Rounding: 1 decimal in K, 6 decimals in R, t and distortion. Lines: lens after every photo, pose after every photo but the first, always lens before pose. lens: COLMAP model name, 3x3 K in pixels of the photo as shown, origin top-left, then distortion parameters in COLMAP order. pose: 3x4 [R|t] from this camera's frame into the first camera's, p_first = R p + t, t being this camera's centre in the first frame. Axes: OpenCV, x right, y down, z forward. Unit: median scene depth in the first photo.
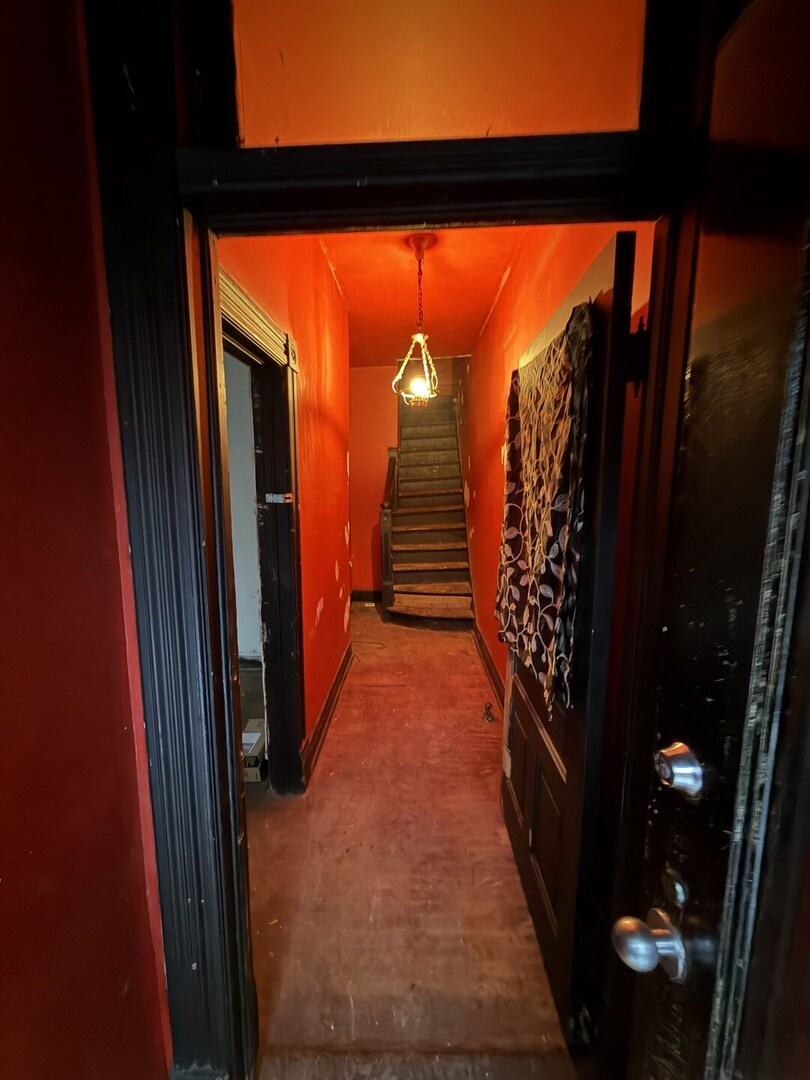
lens RADIAL K [[431.2, 0, 405.0], [0, 431.2, 540.0], [0, 0, 1]] dist [0.001014, 0.000261]
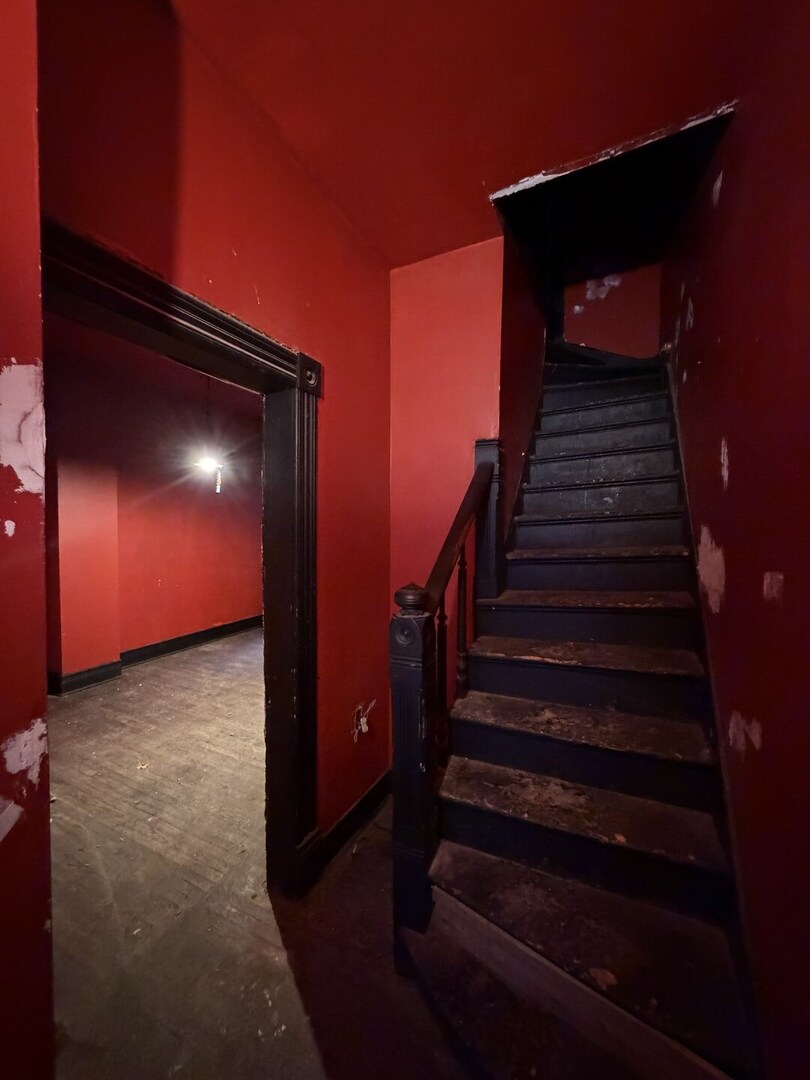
lens RADIAL K [[431.2, 0, 405.0], [0, 431.2, 540.0], [0, 0, 1]] dist [0.001014, 0.000261]
pose [[0.912187, 0.023464, -0.409101, 0.063632], [-0.062839, 0.994561, -0.083071, -0.077489], [0.404927, 0.101483, 0.908700, 0.569197]]
